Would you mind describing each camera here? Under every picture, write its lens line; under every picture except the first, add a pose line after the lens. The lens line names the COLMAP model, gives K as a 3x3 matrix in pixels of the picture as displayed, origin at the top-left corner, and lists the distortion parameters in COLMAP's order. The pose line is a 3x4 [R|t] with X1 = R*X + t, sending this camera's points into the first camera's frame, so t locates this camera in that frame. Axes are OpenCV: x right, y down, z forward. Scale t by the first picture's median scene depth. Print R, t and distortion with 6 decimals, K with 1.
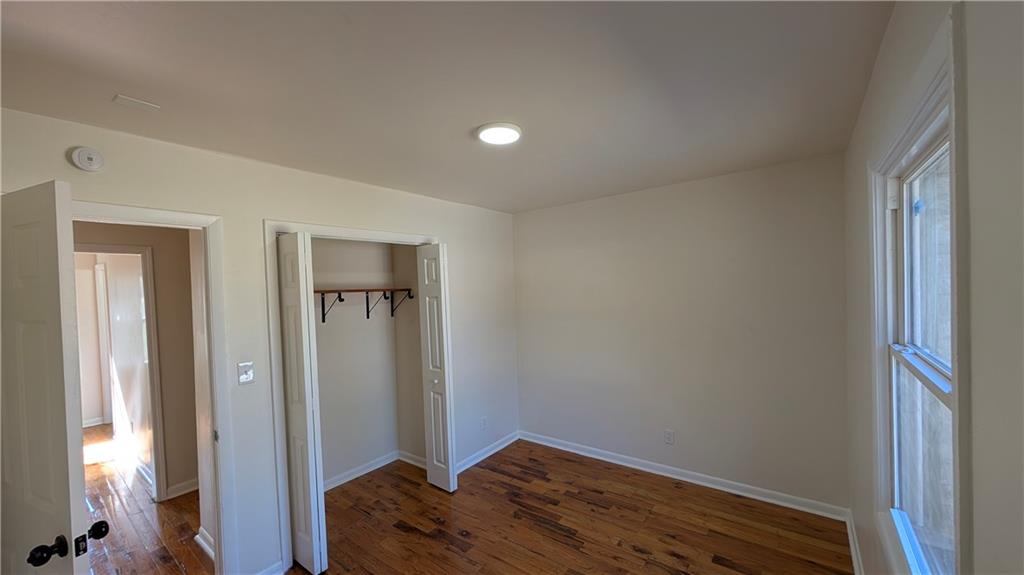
lens RADIAL K [[384.4, 0, 515.7], [0, 384.4, 293.0], [0, 0, 1]] dist [-0.000901, 0.000932]
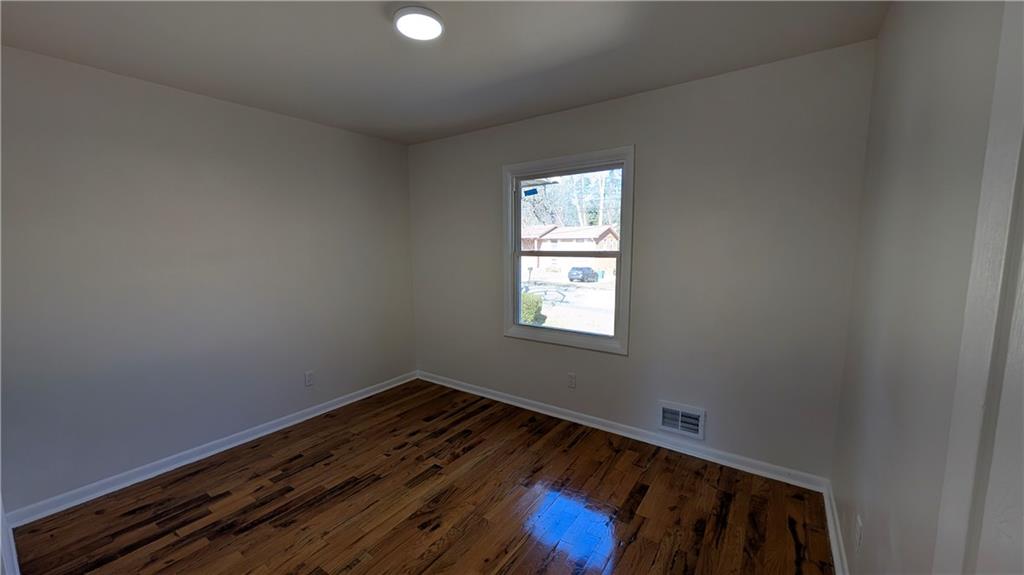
lens RADIAL K [[384.4, 0, 515.4], [0, 384.4, 287.4], [0, 0, 1]] dist [-0.000901, 0.000932]
pose [[-0.035189, -0.069904, 0.996933, -0.633185], [0.029375, 0.997047, 0.070949, 0.089564], [-0.998949, 0.031782, -0.033031, 0.524715]]
